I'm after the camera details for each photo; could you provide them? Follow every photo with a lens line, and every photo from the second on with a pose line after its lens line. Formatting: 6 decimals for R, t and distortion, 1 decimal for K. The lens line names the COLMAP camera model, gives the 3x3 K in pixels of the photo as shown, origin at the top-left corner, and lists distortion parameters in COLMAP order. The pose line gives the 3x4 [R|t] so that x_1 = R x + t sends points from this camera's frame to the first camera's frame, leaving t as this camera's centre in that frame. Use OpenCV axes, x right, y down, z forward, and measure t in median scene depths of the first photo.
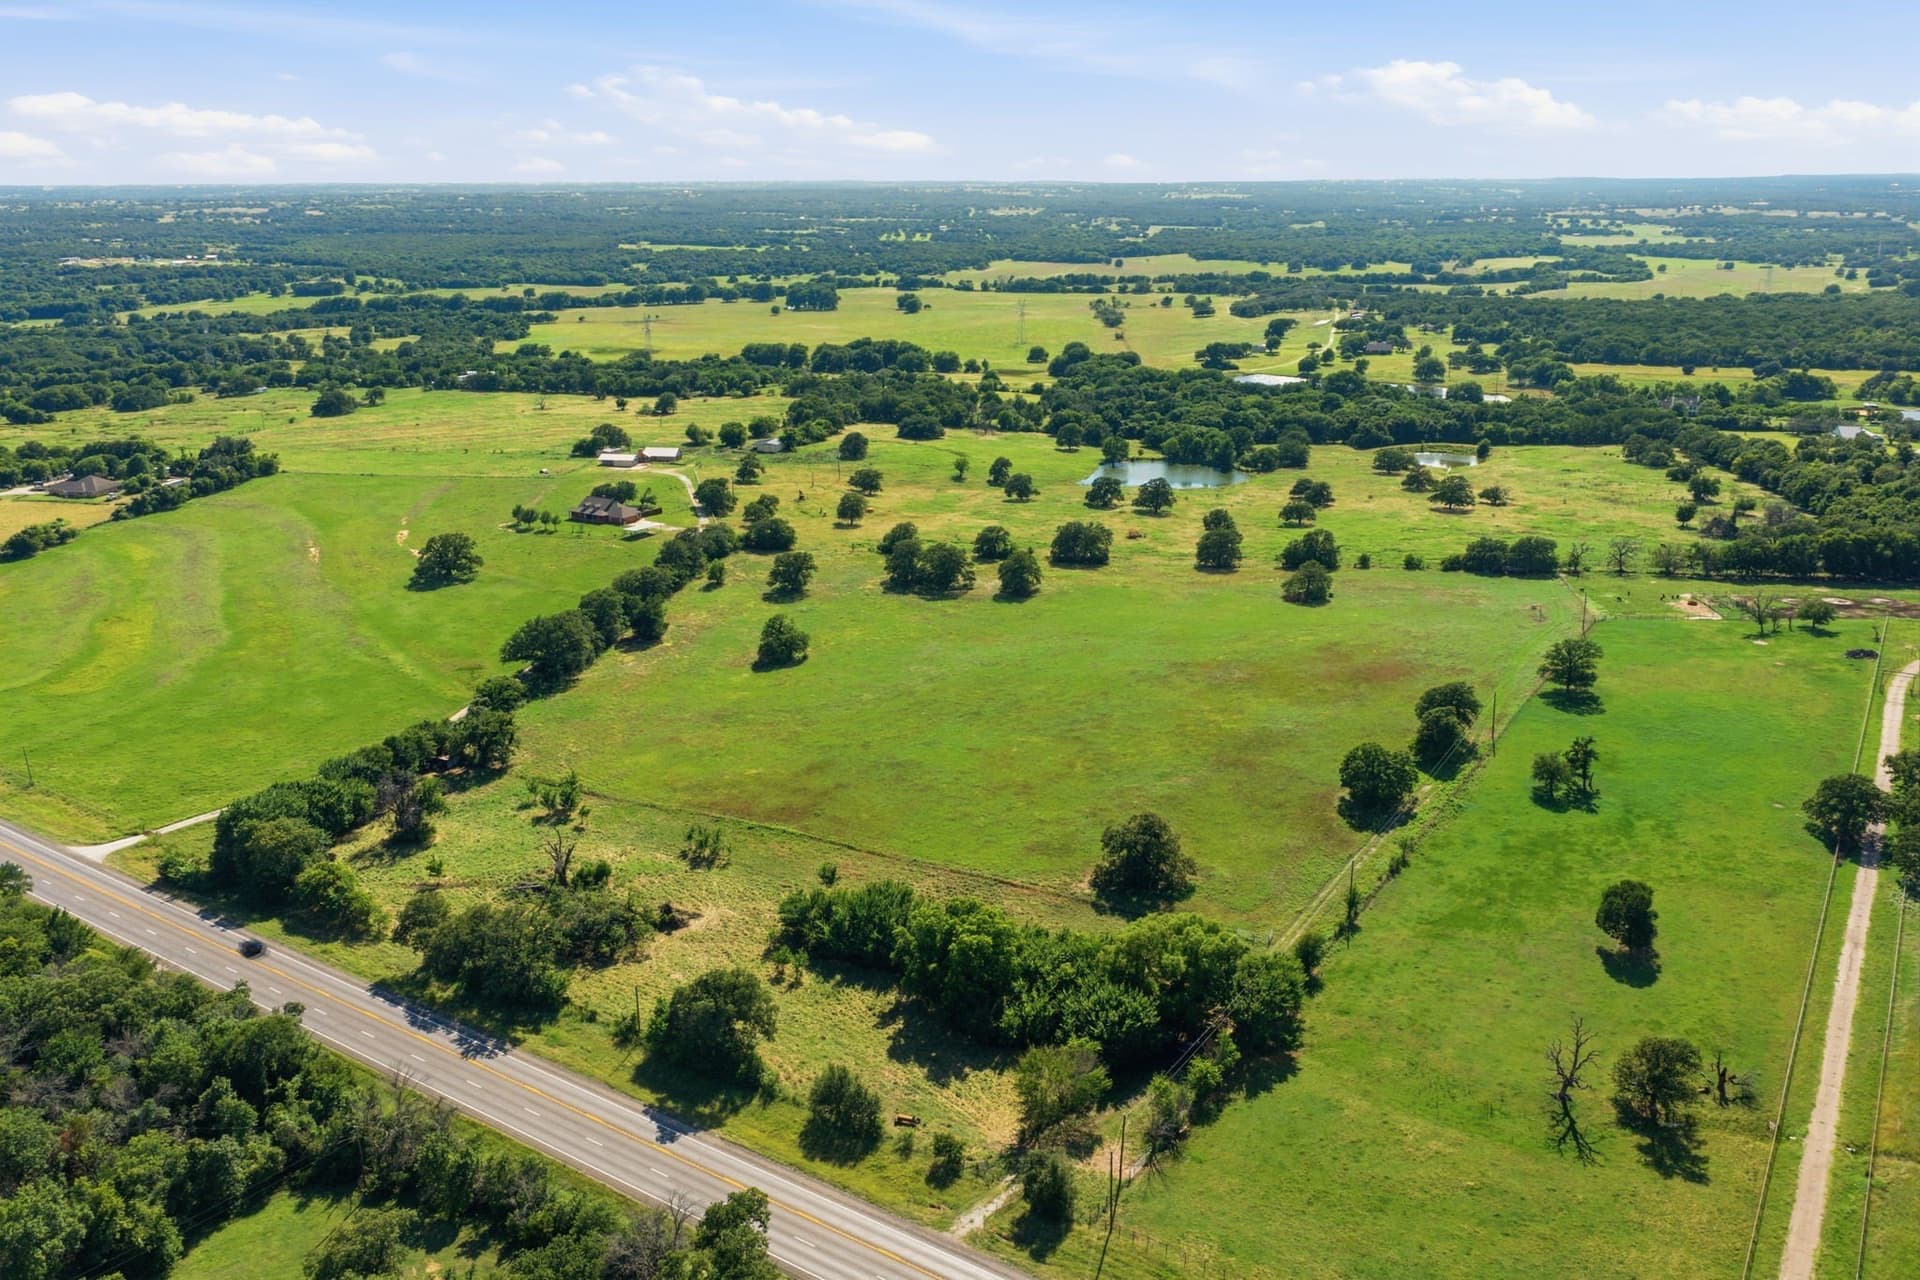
lens RADIAL K [[1577.9, 0, 966.8], [0, 1577.9, 649.8], [0, 0, 1]] dist [0.012468, -0.003683]
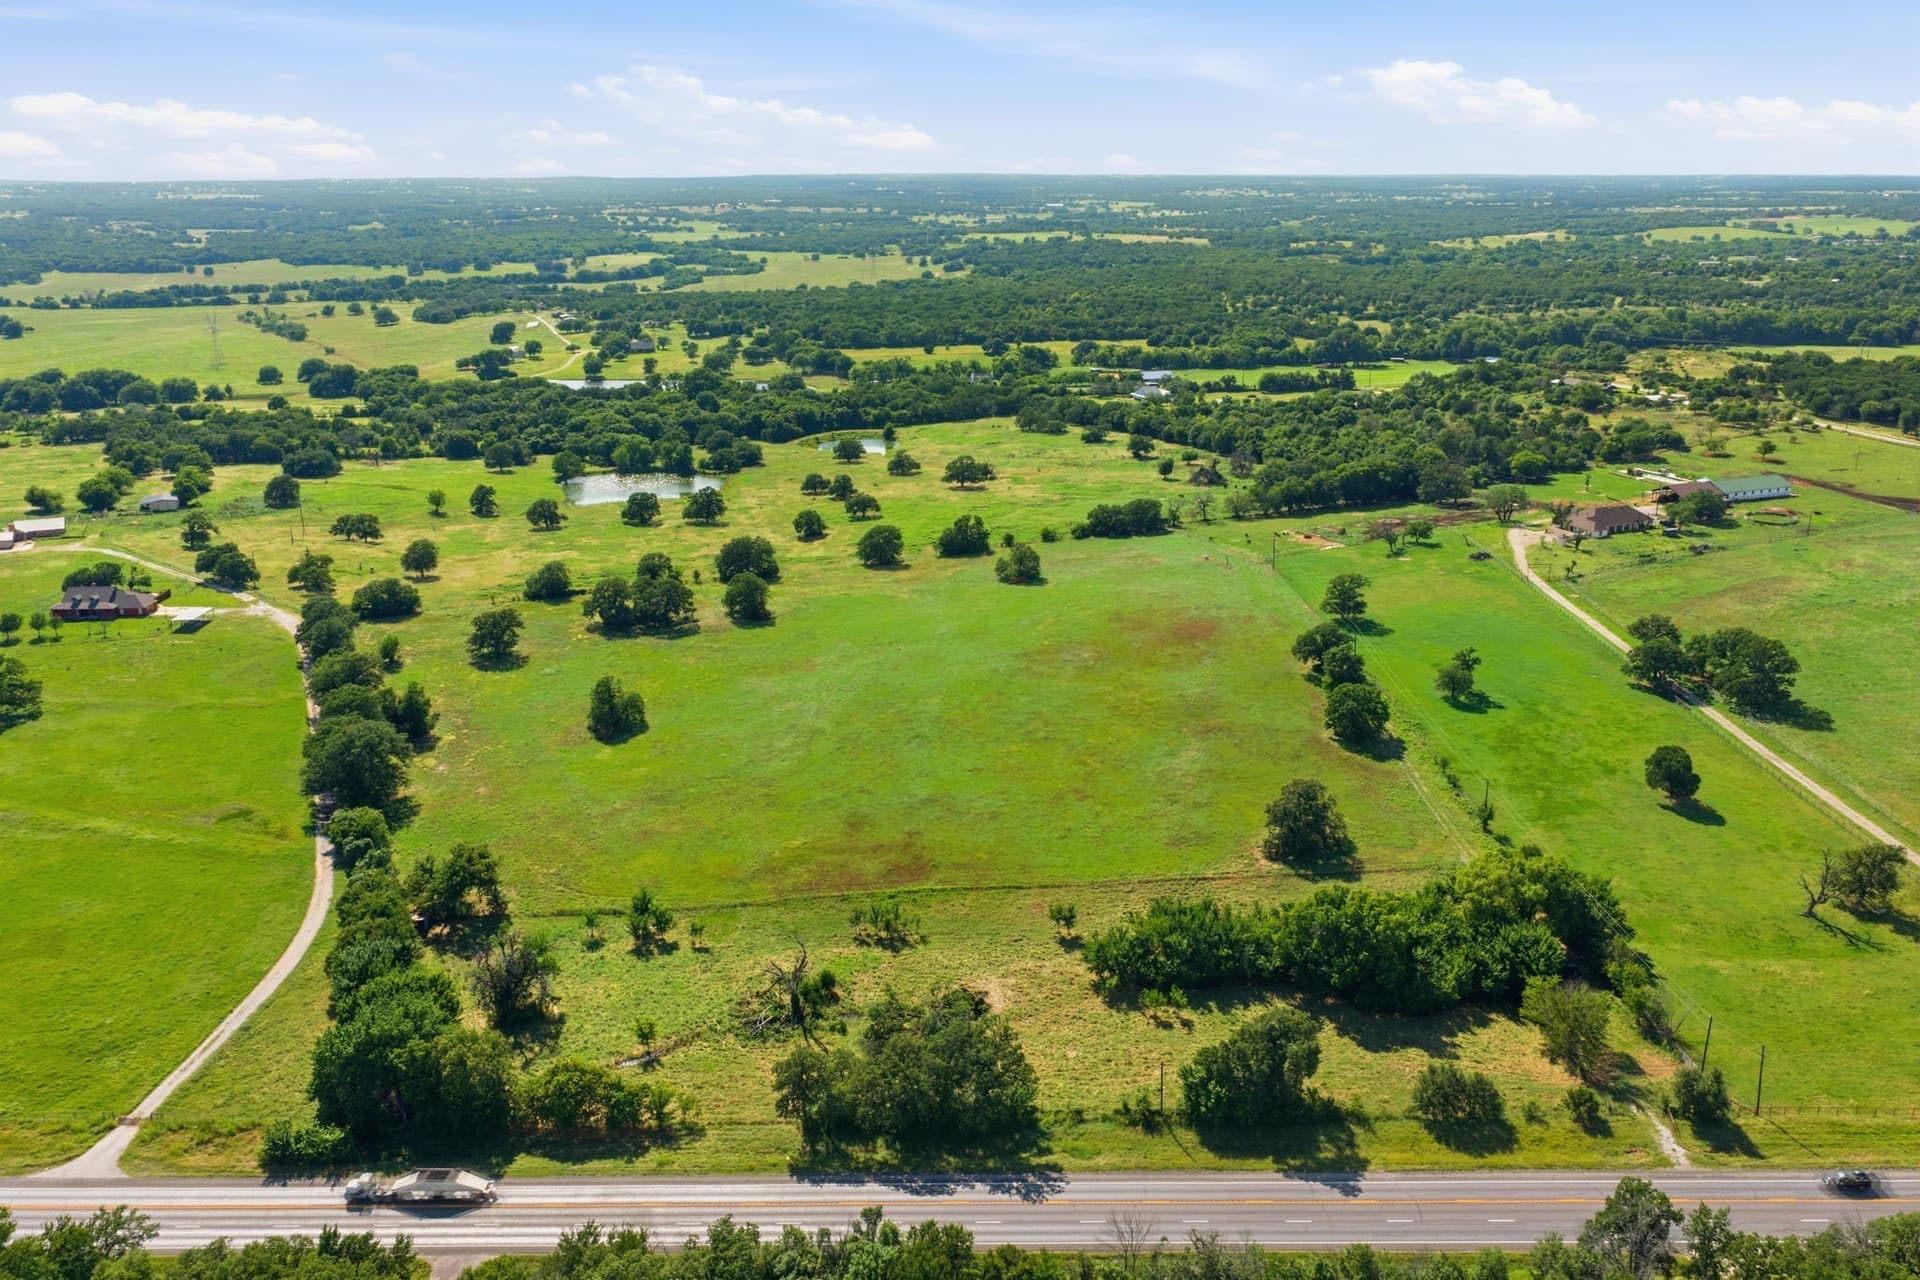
lens RADIAL K [[1579.8, 0, 966.3], [0, 1579.8, 646.1], [0, 0, 1]] dist [0.014029, -0.007936]
pose [[0.824778, -0.161207, 0.541991, -0.479775], [0.162309, 0.985659, 0.046175, -0.053112], [-0.541662, 0.049886, 0.839115, 0.178915]]
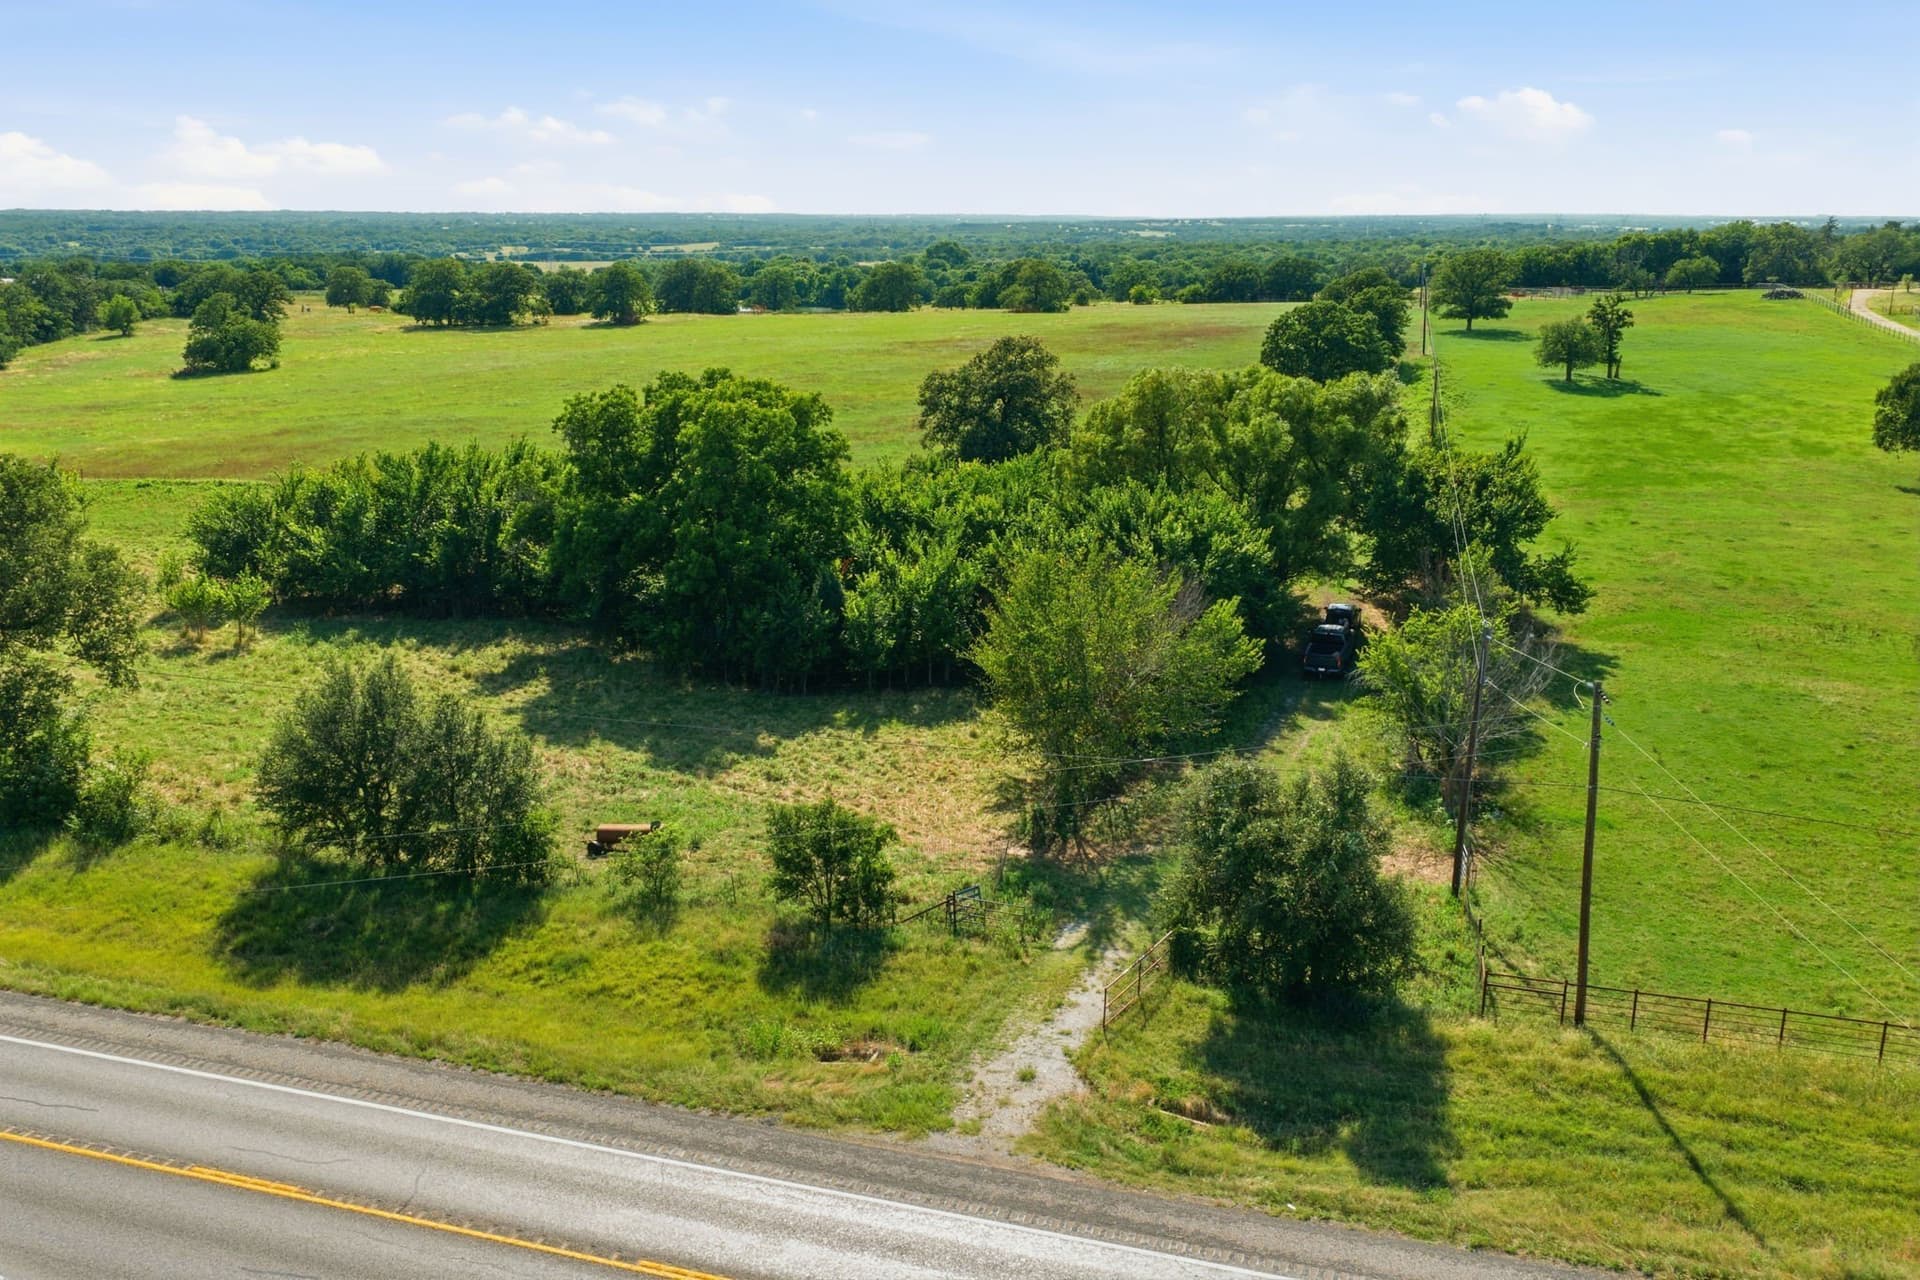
lens RADIAL K [[1595.2, 0, 969.2], [0, 1595.2, 585.1], [0, 0, 1]] dist [0.010146, -0.011317]
pose [[0.955730, -0.058814, 0.288308, -0.034816], [0.078508, 0.995270, -0.057219, 0.158759], [-0.283579, 0.077320, 0.955827, 0.406547]]
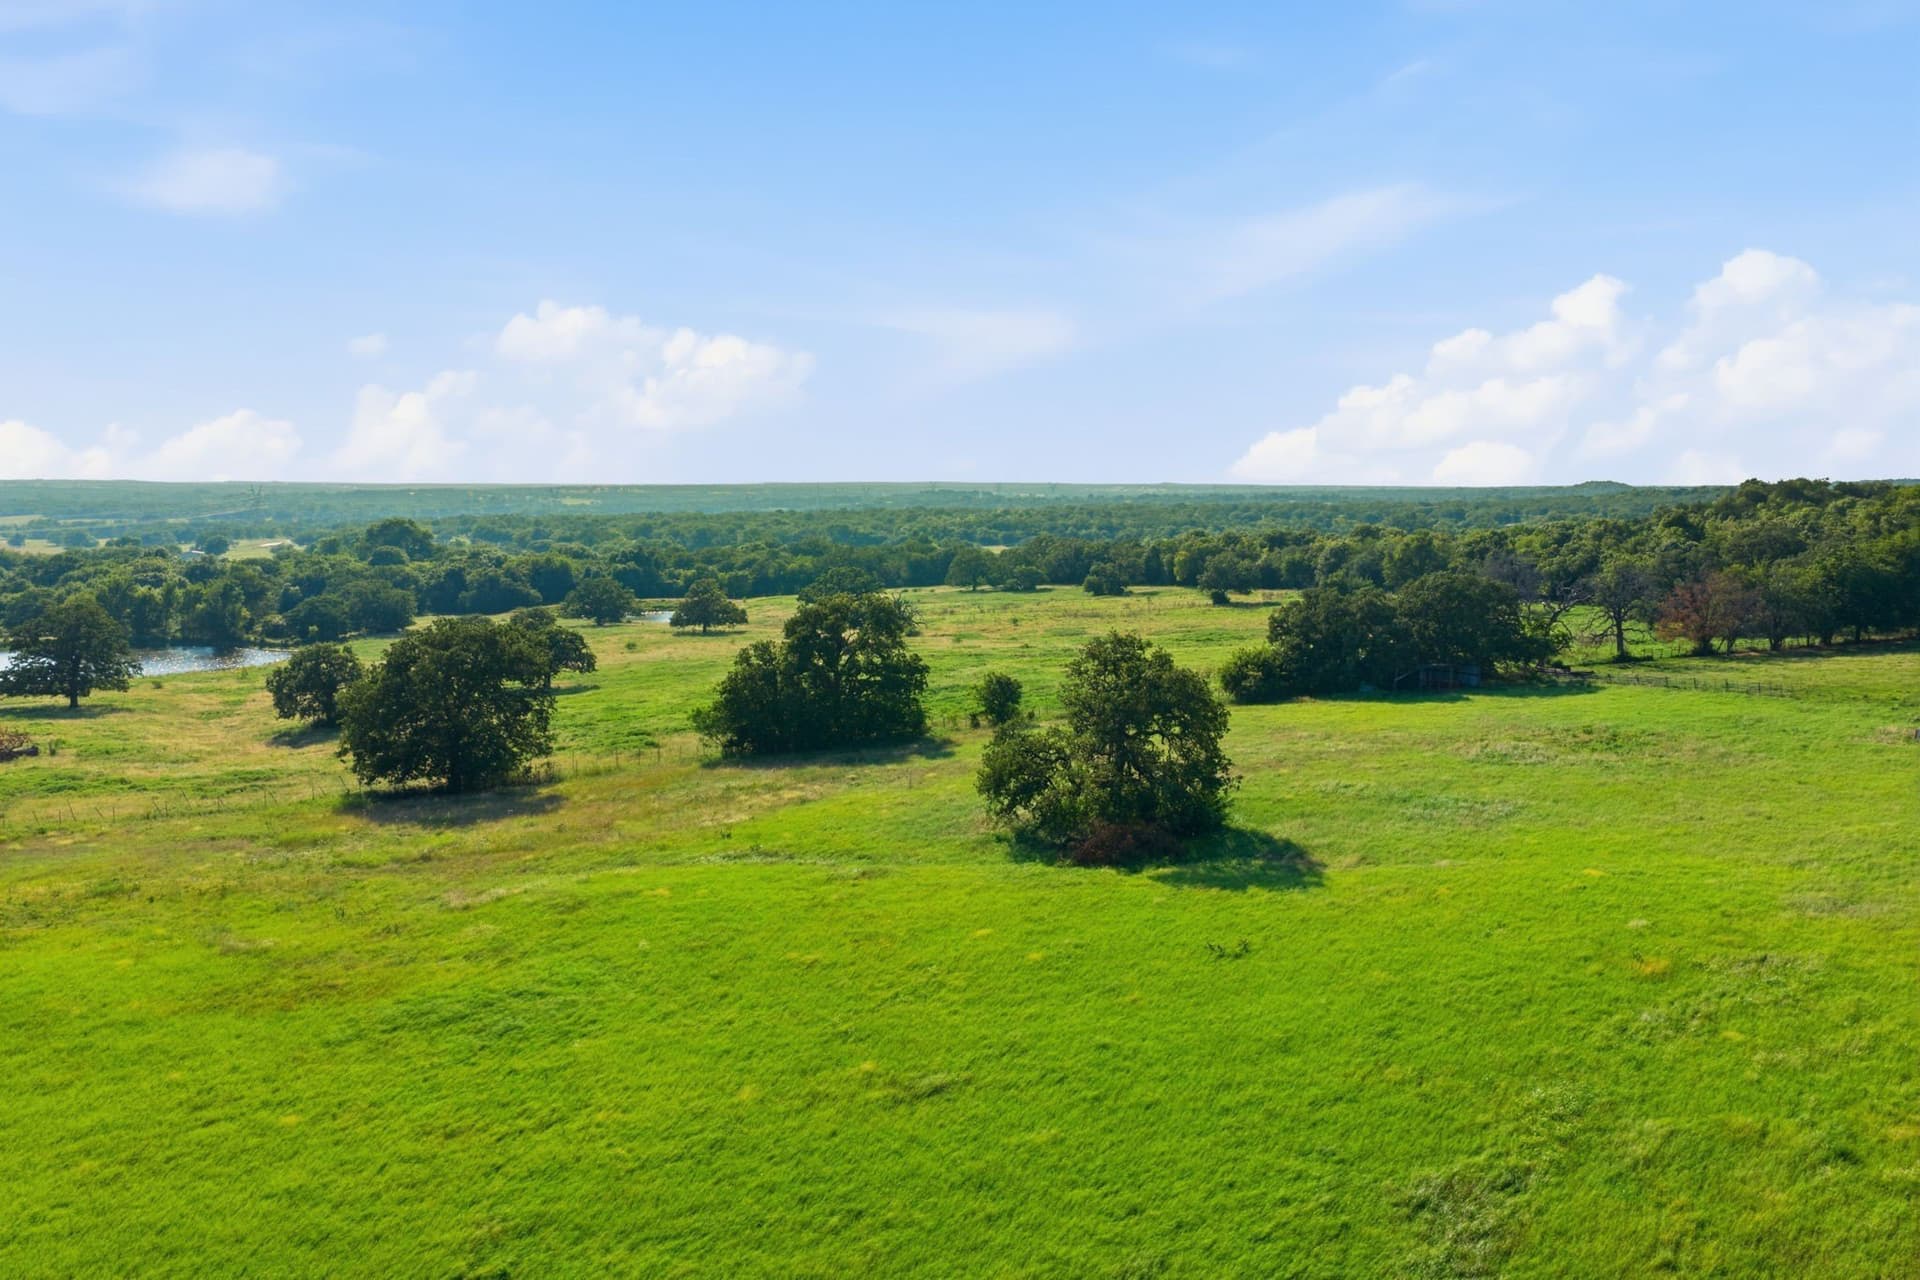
lens RADIAL K [[1579.8, 0, 966.3], [0, 1579.8, 646.1], [0, 0, 1]] dist [0.014029, -0.007936]
pose [[0.786178, -0.056362, 0.615424, 0.107708], [0.174359, 0.975606, -0.133388, -0.040574], [-0.592893, 0.212172, 0.776827, 1.065322]]
